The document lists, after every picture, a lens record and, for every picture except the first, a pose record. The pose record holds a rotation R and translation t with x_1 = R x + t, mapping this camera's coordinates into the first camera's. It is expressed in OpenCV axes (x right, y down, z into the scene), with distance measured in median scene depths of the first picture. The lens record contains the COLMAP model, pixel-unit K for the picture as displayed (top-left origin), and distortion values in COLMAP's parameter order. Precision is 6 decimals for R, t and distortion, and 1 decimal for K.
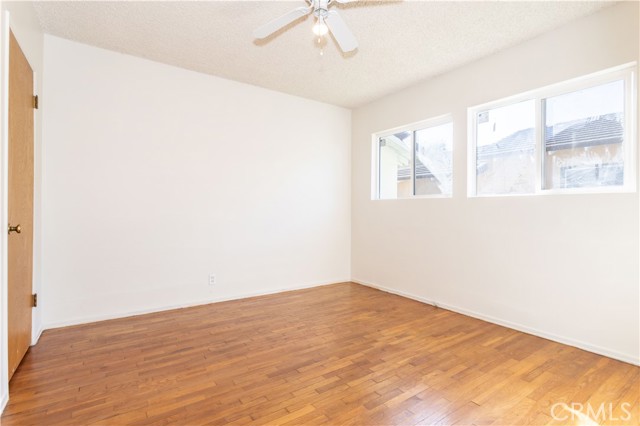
lens RADIAL K [[312.7, 0, 318.4], [0, 312.7, 212.1], [0, 0, 1]] dist [-0.010610, 0.003701]
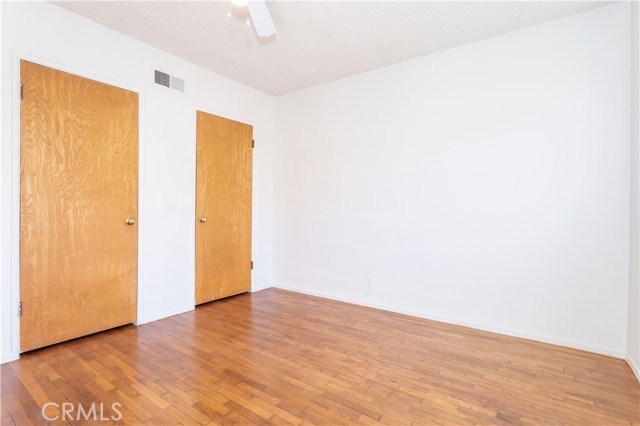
lens RADIAL K [[312.7, 0, 318.2], [0, 312.7, 212.8], [0, 0, 1]] dist [-0.010610, 0.003701]
pose [[0.328787, -0.000489, -0.944404, 0.655138], [-0.005421, 0.999982, -0.002405, 0.009350], [0.944389, 0.005910, 0.328778, 0.691633]]
